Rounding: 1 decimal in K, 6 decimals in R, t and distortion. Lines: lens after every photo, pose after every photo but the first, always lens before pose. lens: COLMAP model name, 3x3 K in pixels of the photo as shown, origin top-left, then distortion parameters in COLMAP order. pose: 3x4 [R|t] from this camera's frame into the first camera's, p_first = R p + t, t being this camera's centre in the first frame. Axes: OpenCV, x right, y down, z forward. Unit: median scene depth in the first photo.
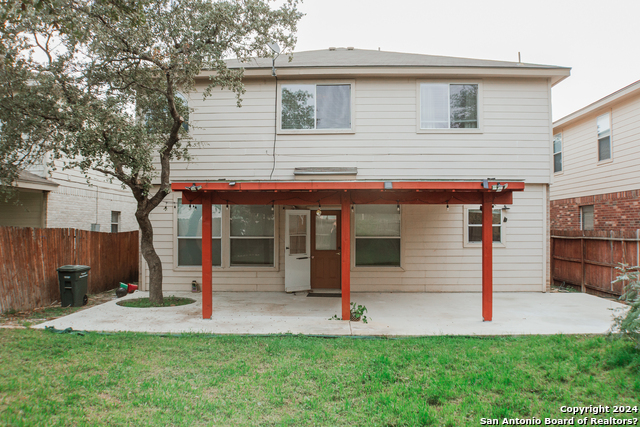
lens RADIAL K [[552.4, 0, 320.0], [0, 552.4, 213.5], [0, 0, 1]] dist [-0.090283, -0.008546]
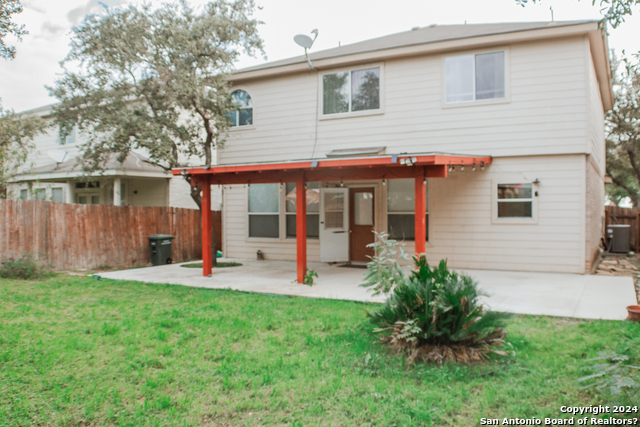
lens RADIAL K [[552.1, 0, 320.0], [0, 552.1, 213.5], [0, 0, 1]] dist [-0.122145, -0.001732]
pose [[0.883446, -0.000458, -0.468533, 0.444198], [0.019810, 0.999142, 0.036377, 0.003613], [0.468114, -0.041419, 0.882697, 0.017561]]
